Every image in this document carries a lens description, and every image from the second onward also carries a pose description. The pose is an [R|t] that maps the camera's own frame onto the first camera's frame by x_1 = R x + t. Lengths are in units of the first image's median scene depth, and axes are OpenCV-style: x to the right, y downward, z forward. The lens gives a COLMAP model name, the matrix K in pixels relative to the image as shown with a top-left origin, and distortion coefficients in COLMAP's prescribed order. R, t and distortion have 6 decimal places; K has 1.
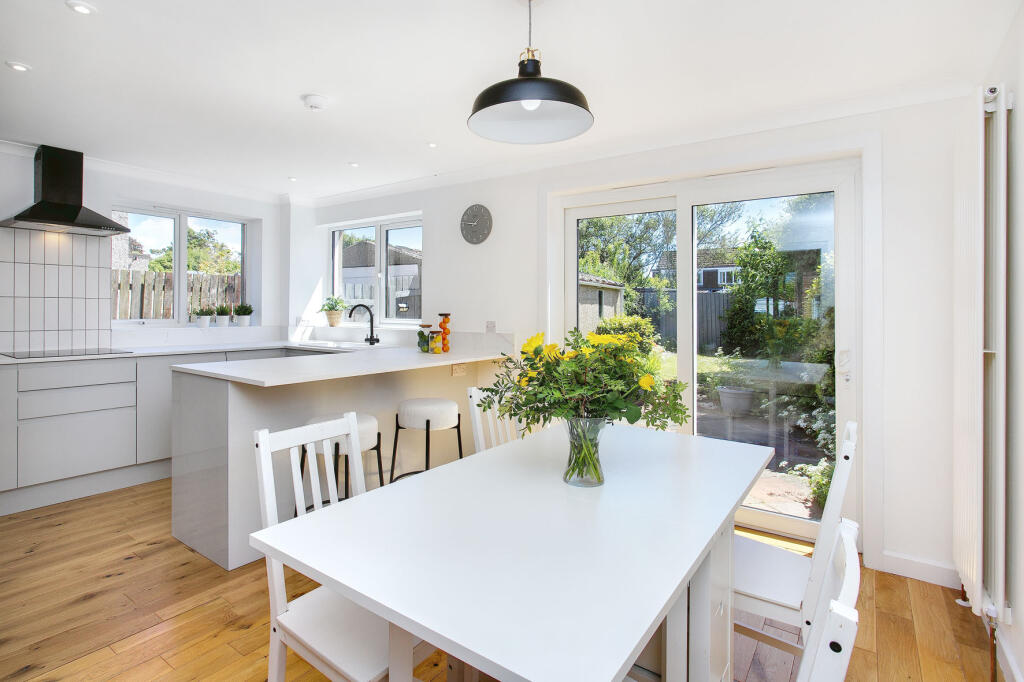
lens RADIAL K [[489.6, 0, 477.1], [0, 489.6, 315.5], [0, 0, 1]] dist [0.001866, 0.000468]
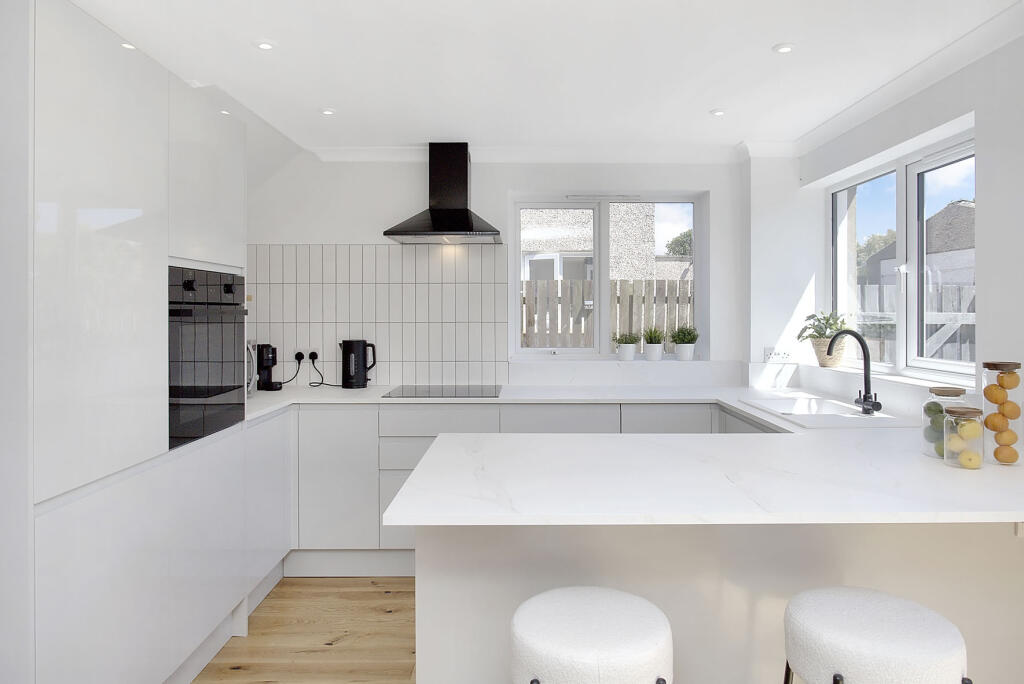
lens RADIAL K [[664.1, 0, 529.0], [0, 664.1, 321.6], [0, 0, 1]] dist [0.005494, -0.008414]
pose [[0.627570, -0.001836, -0.778558, 0.100065], [-0.004236, 0.999974, -0.005773, -0.029841], [0.778549, 0.006921, 0.627546, 0.375065]]
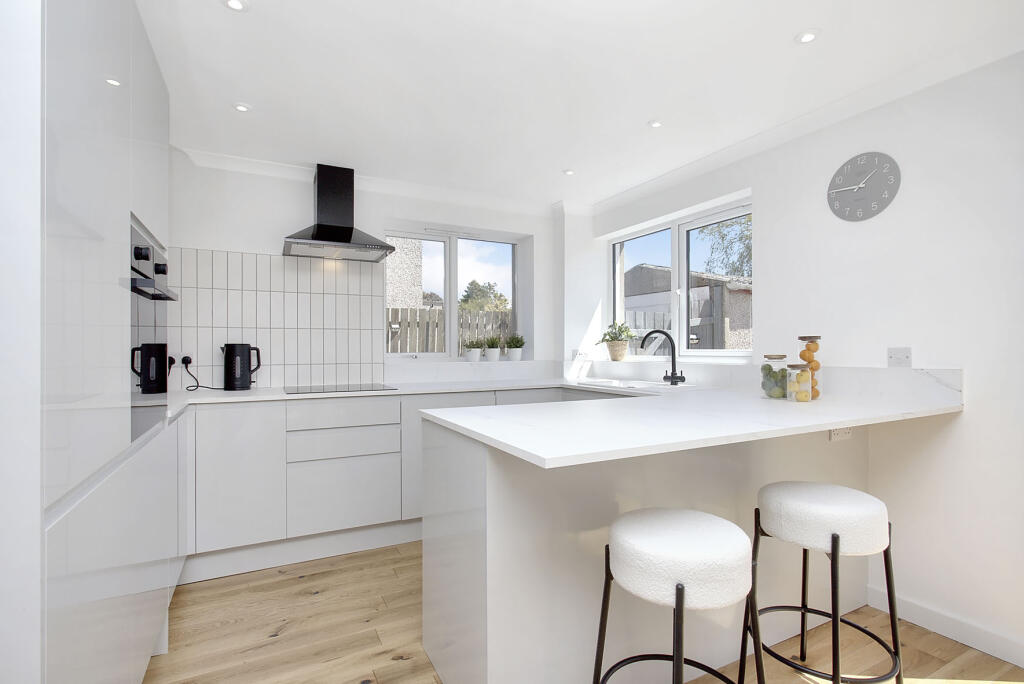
lens RADIAL K [[489.6, 0, 528.4], [0, 489.6, 350.2], [0, 0, 1]] dist [0.001866, 0.000468]
pose [[0.911717, -0.011542, -0.410656, -0.129573], [0.007325, 0.999903, -0.011841, 0.017560], [0.410753, 0.007787, 0.911714, 0.288082]]
